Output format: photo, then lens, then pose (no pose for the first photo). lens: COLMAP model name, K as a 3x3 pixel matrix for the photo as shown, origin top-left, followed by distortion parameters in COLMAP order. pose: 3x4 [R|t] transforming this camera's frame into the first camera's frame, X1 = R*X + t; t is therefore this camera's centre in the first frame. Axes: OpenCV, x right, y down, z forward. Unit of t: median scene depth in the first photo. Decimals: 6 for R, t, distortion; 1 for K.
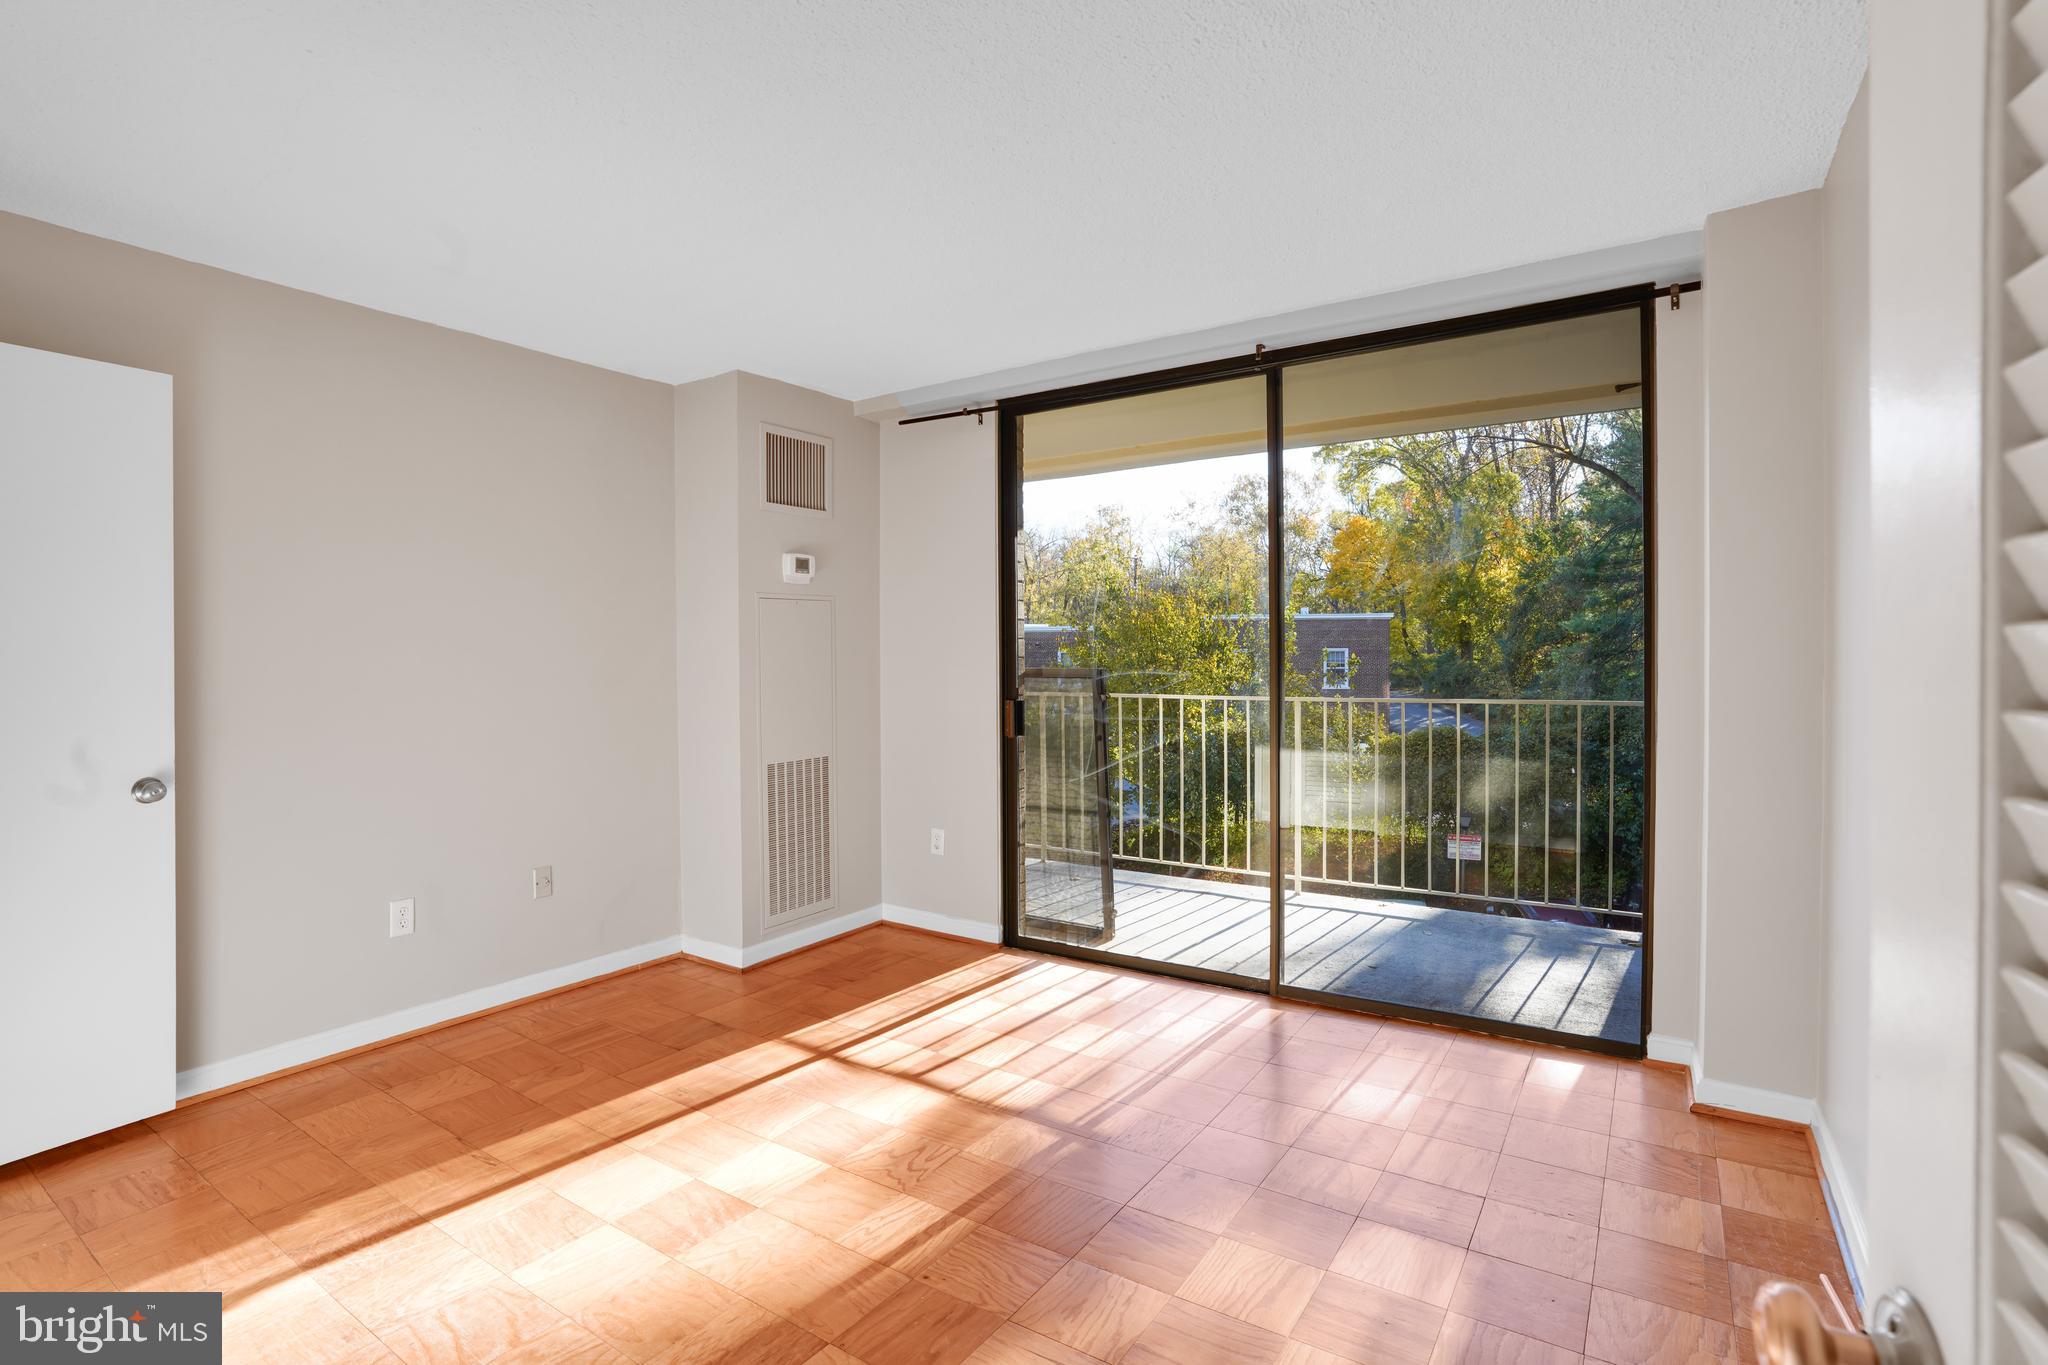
lens RADIAL K [[974.2, 0, 1022.5], [0, 974.2, 688.5], [0, 0, 1]] dist [-0.064679, 0.030054]
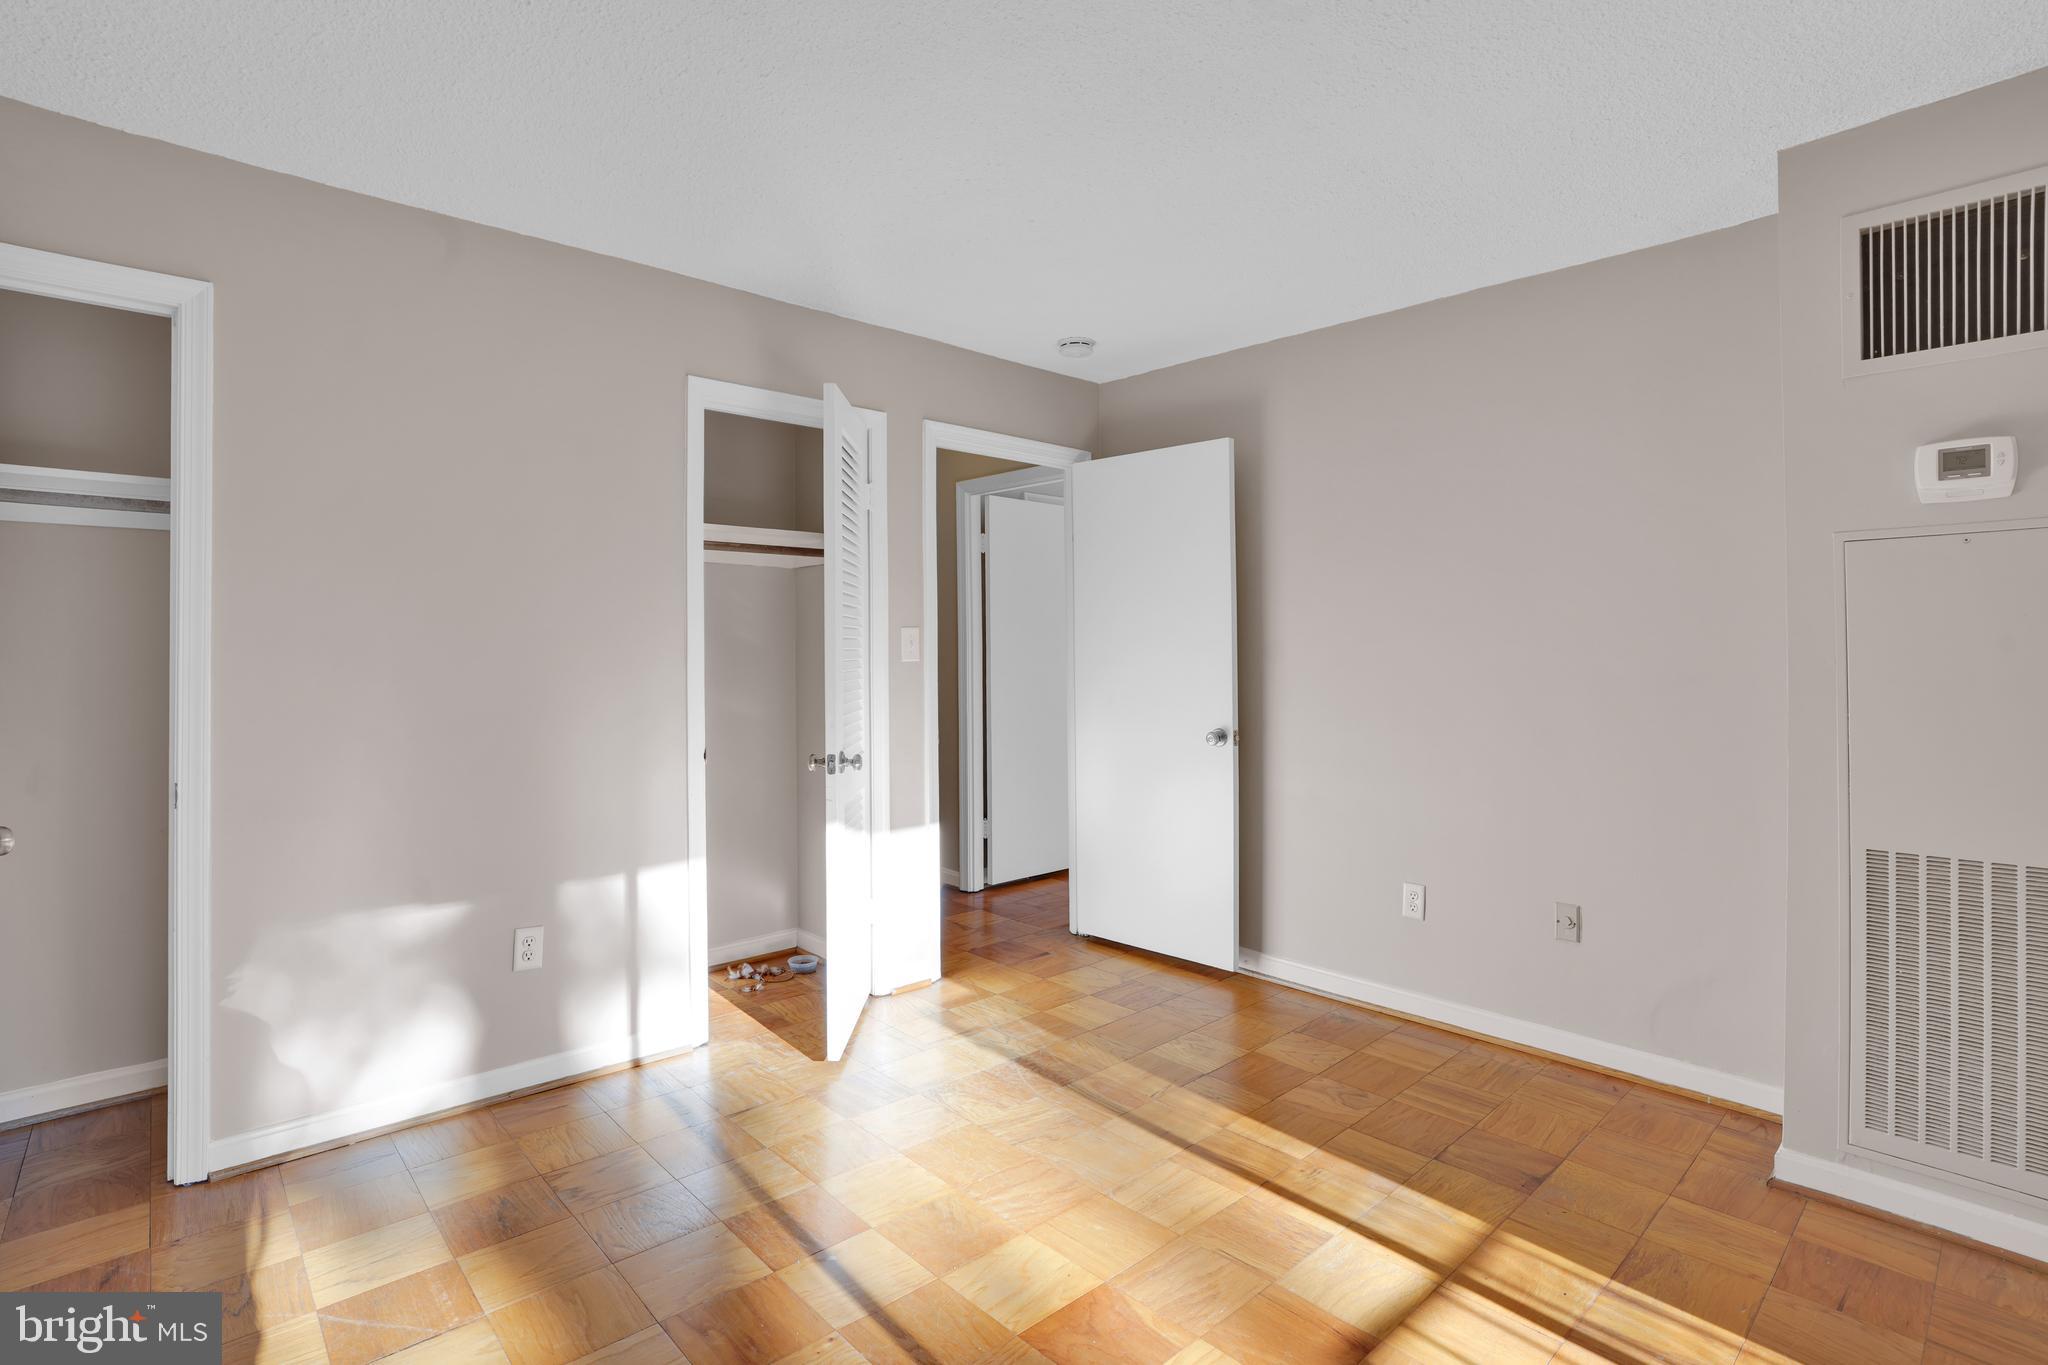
lens RADIAL K [[974.2, 0, 1022.5], [0, 974.2, 688.5], [0, 0, 1]] dist [-0.064679, 0.030054]
pose [[-0.209742, 0.051004, -0.976425, 0.353318], [-0.031555, 0.997765, 0.058897, -0.027248], [0.977247, 0.043164, -0.207664, 0.662284]]
